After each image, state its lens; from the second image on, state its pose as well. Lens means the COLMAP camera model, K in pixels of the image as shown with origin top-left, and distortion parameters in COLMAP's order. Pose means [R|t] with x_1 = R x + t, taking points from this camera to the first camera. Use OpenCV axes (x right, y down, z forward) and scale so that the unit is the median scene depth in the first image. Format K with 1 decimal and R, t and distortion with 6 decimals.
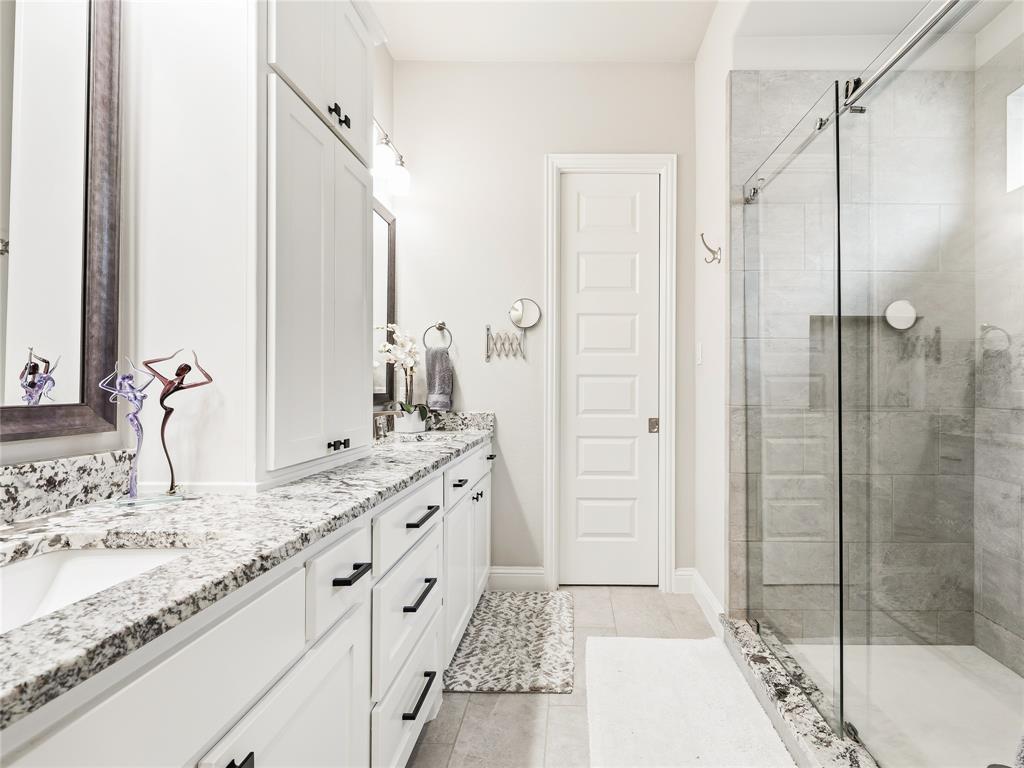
lens RADIAL K [[473.0, 0, 514.3], [0, 473.0, 384.3], [0, 0, 1]] dist [-0.000694, -0.001114]
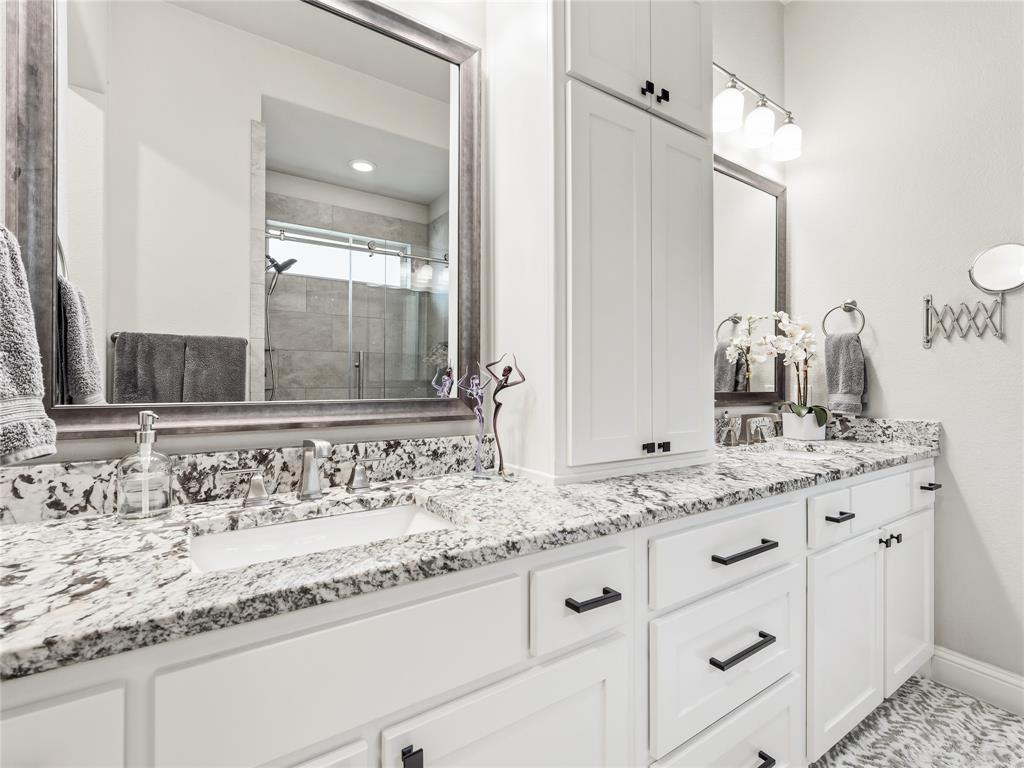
lens RADIAL K [[415.8, 0, 668.1], [0, 415.8, 382.4], [0, 0, 1]] dist [0.001735, -0.000105]
pose [[0.634918, -0.006393, -0.772553, 0.364331], [0.006706, 0.999974, -0.002763, 0.003836], [0.772550, -0.003426, 0.634944, 0.663217]]
